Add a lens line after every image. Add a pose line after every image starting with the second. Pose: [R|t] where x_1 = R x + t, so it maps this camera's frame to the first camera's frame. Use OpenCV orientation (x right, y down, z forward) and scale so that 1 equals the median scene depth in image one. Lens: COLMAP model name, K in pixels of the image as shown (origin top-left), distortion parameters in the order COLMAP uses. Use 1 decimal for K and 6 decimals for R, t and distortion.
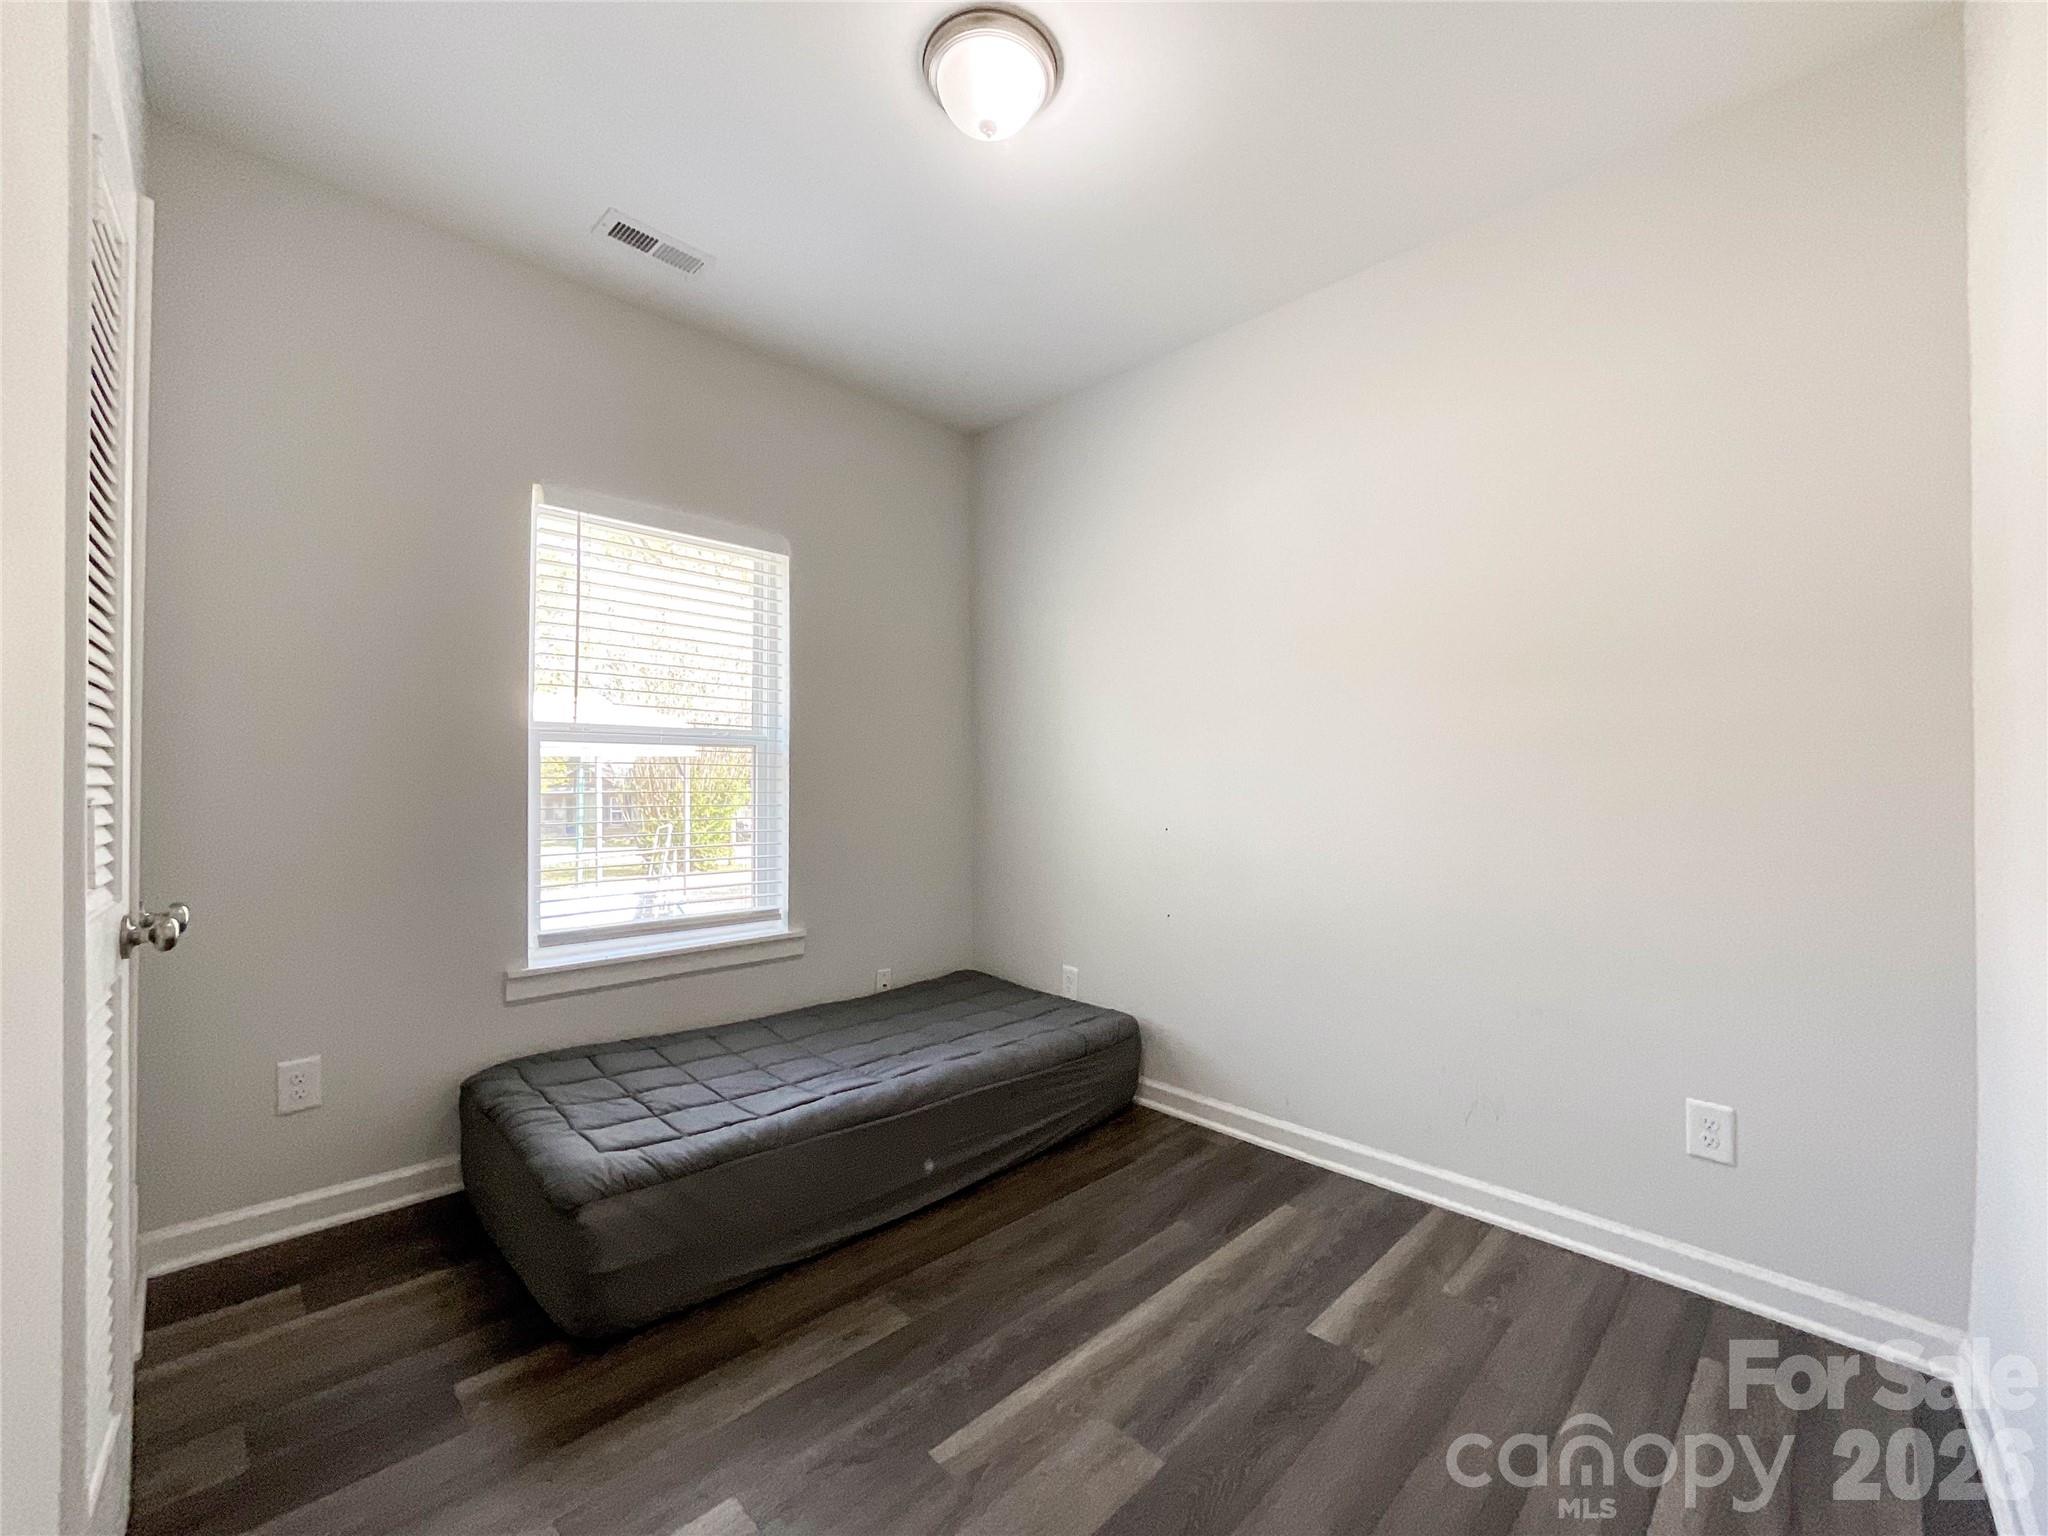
lens RADIAL K [[847.5, 0, 1024.0], [0, 847.5, 768.0], [0, 0, 1]] dist [-0.030552, 0.019210]
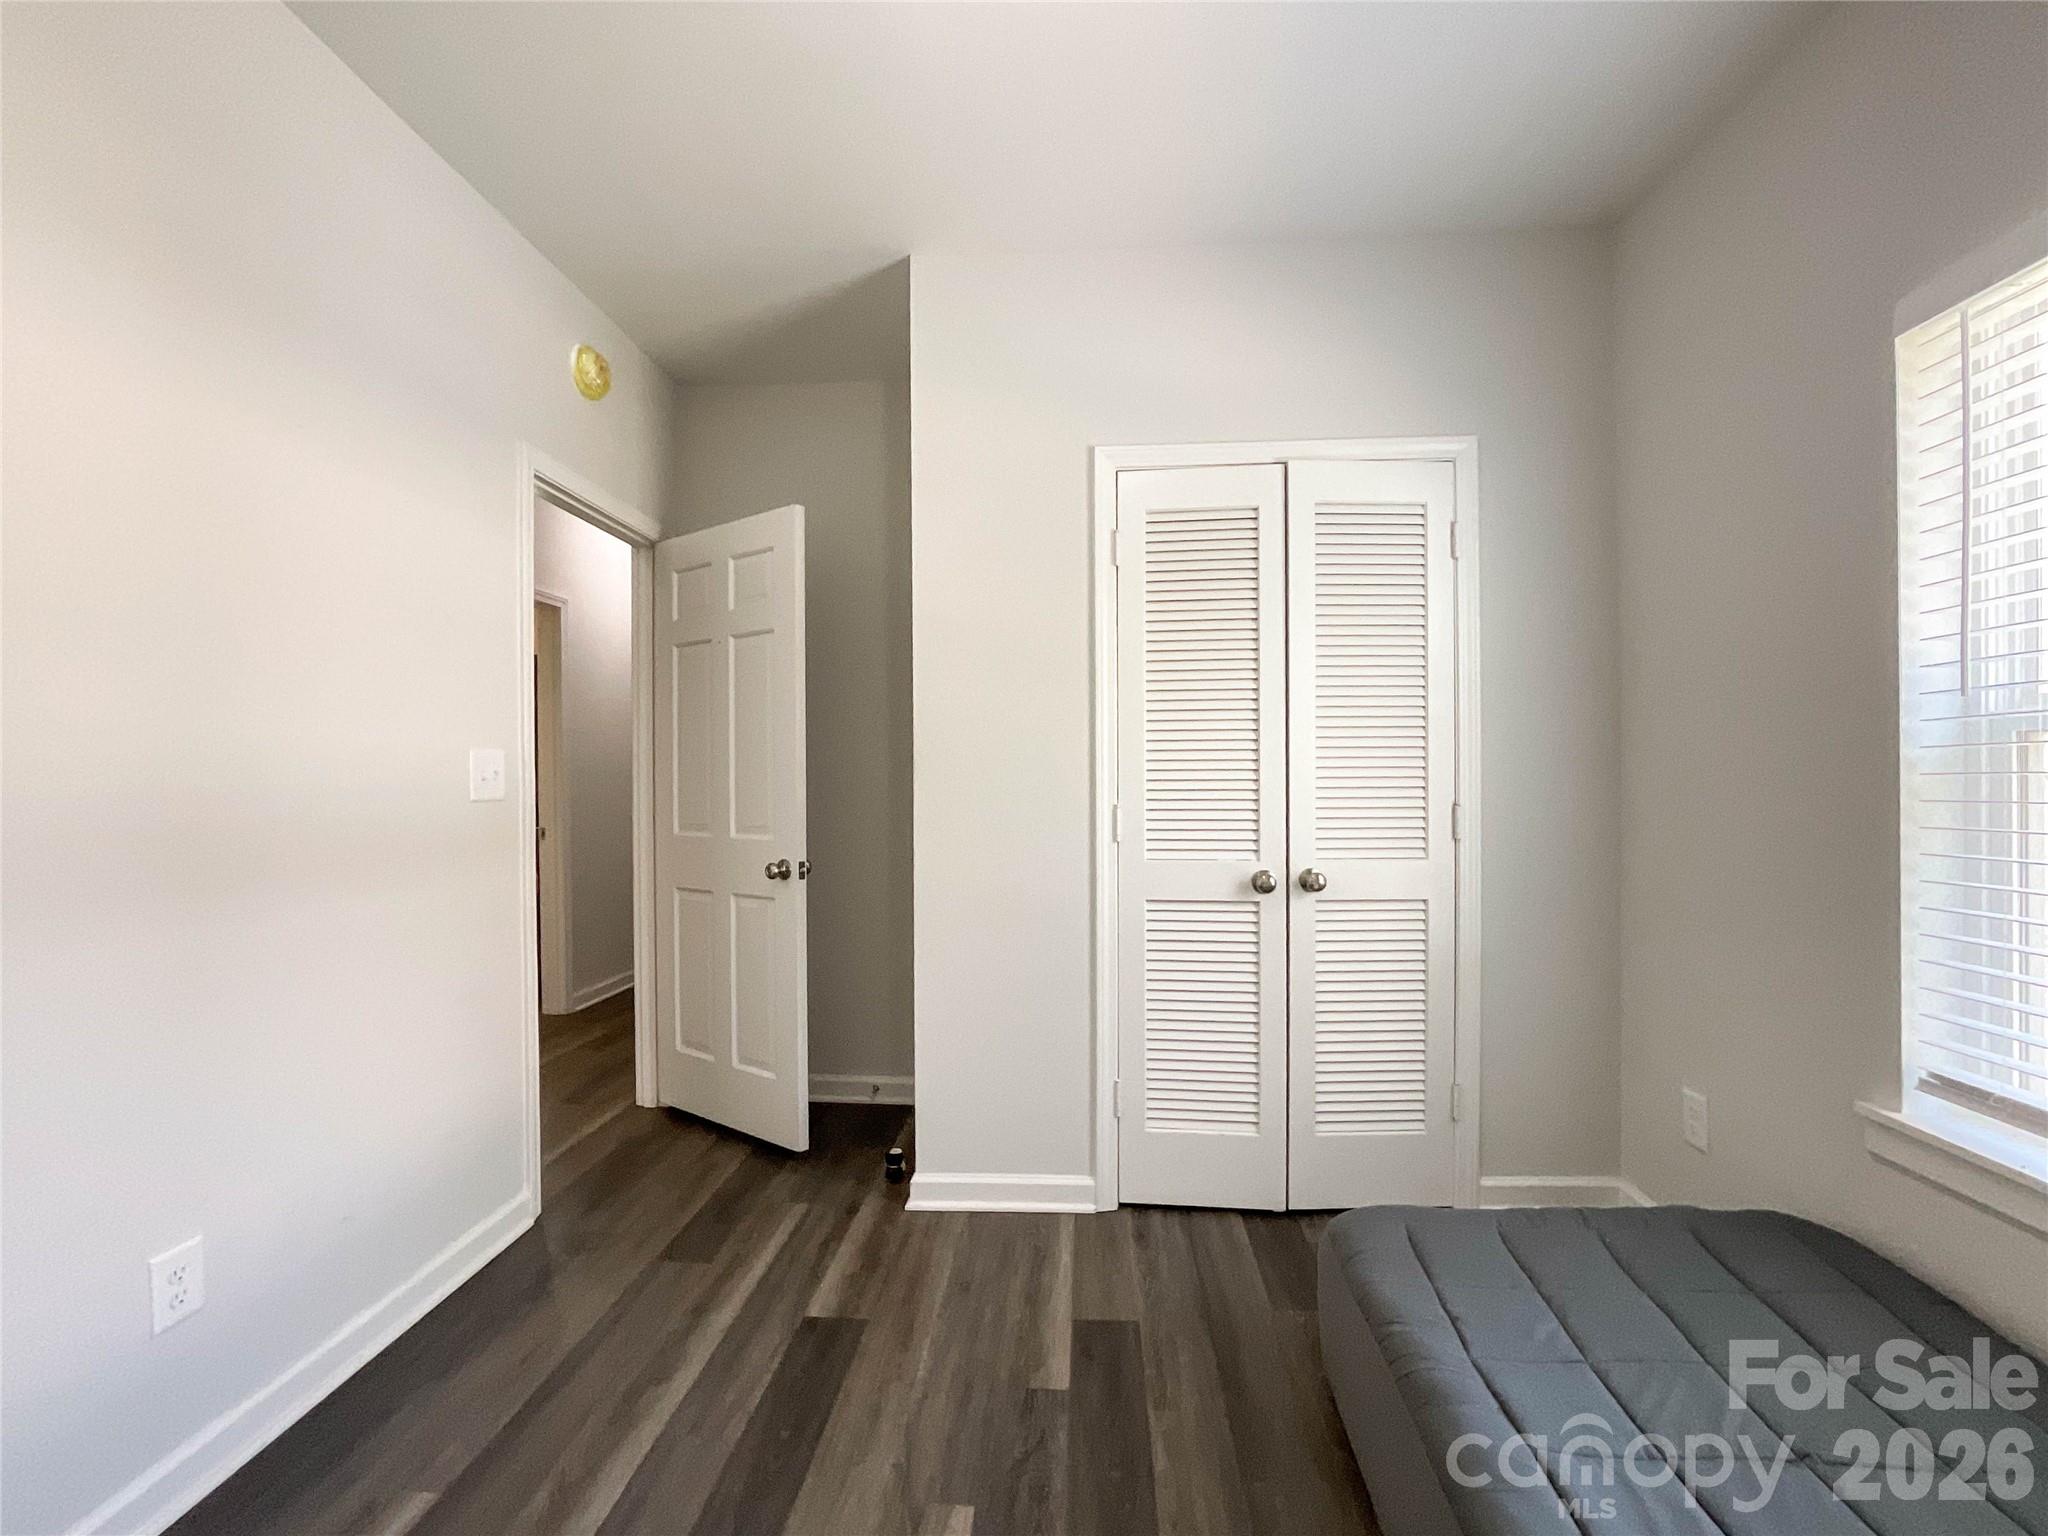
lens RADIAL K [[883.6, 0, 1032.2], [0, 883.6, 779.4], [0, 0, 1]] dist [-0.049107, 0.041749]
pose [[-0.753074, -0.005839, -0.657910, 0.300452], [0.009487, 0.999760, -0.019733, 0.003629], [0.657867, -0.021102, -0.752838, 1.095591]]
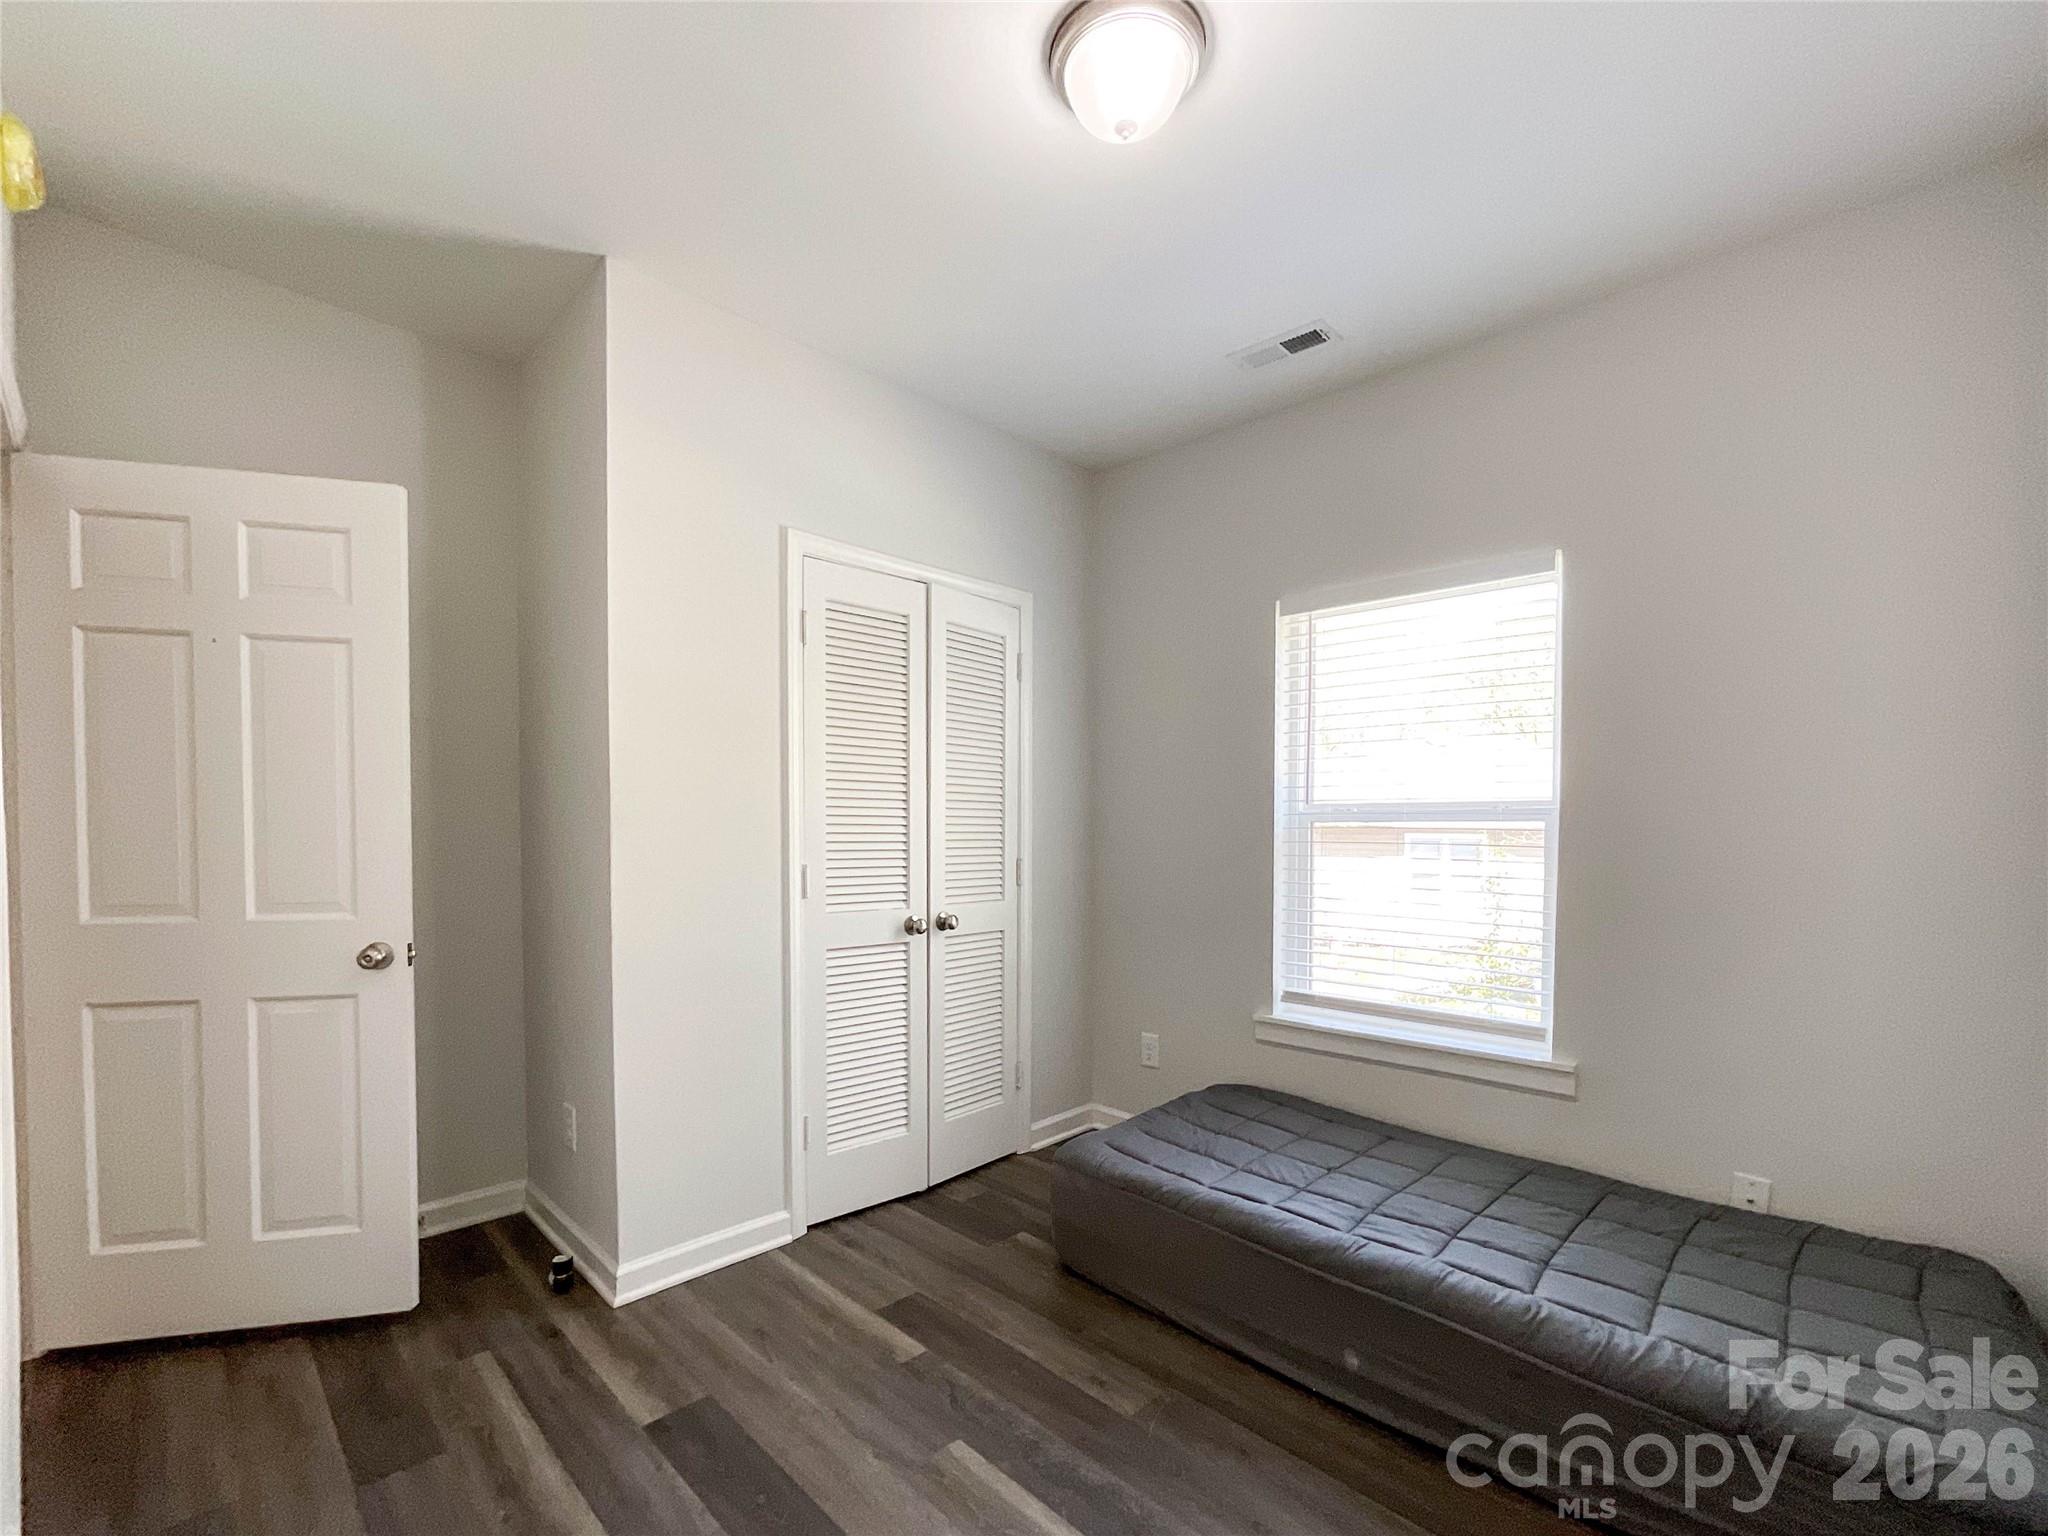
lens RADIAL K [[886.0, 0, 1011.8], [0, 886.0, 849.1], [0, 0, 1]] dist [-0.002064, 0.000548]
pose [[-0.011136, 0.011919, -0.999867, 0.677352], [0.009952, 0.999881, 0.011808, -0.016654], [0.999888, -0.009819, -0.011253, 0.662369]]
